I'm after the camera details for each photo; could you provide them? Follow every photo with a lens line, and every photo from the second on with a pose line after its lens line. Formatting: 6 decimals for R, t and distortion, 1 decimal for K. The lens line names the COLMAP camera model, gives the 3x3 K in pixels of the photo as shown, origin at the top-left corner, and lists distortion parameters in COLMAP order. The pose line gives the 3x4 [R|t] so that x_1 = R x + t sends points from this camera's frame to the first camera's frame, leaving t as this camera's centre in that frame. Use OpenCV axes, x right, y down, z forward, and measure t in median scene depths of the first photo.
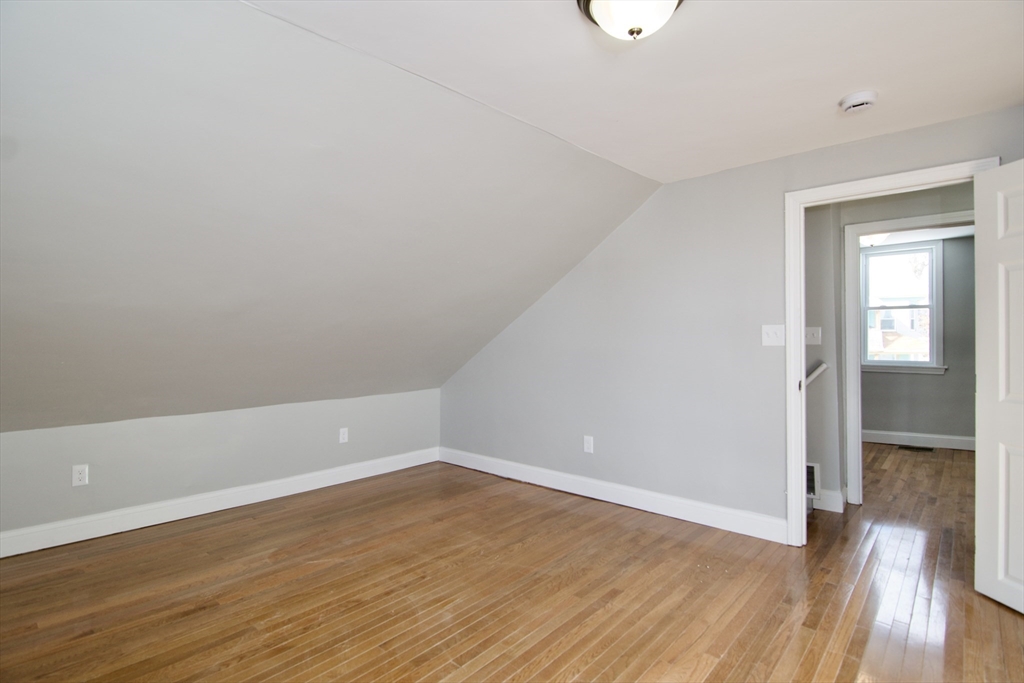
lens RADIAL K [[500.1, 0, 510.1], [0, 500.1, 339.6], [0, 0, 1]] dist [-0.000939, -0.010922]
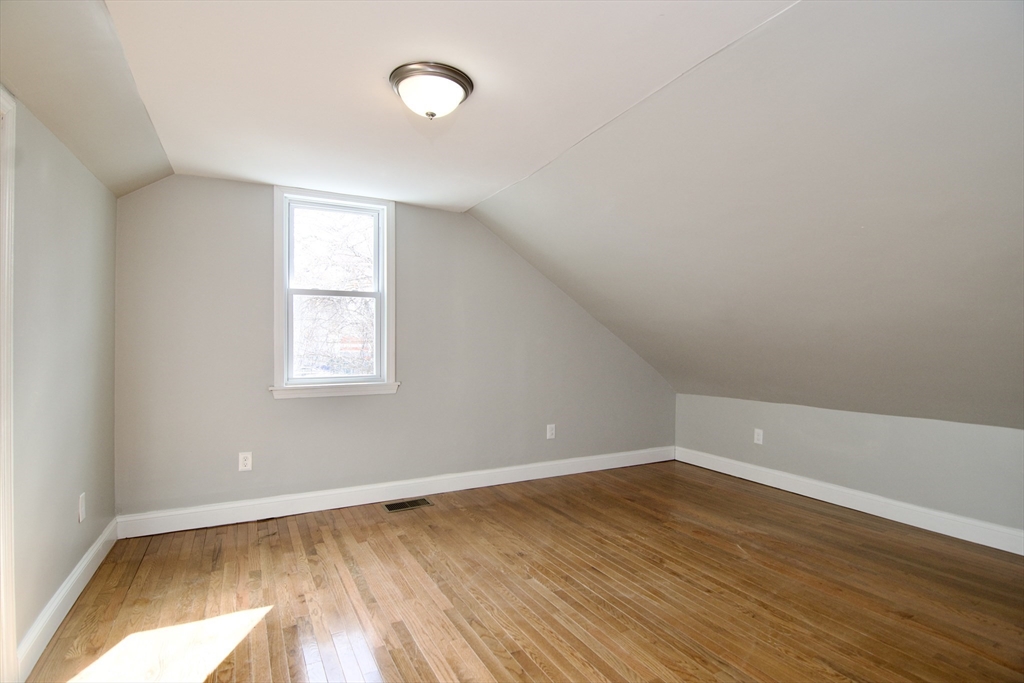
lens RADIAL K [[500.1, 0, 510.1], [0, 500.1, 339.6], [0, 0, 1]] dist [-0.000939, -0.010922]
pose [[-0.332801, -0.001625, -0.942996, 0.905009], [0.001462, 0.999996, -0.002239, 0.001895], [0.942996, -0.002124, -0.332797, 1.033956]]
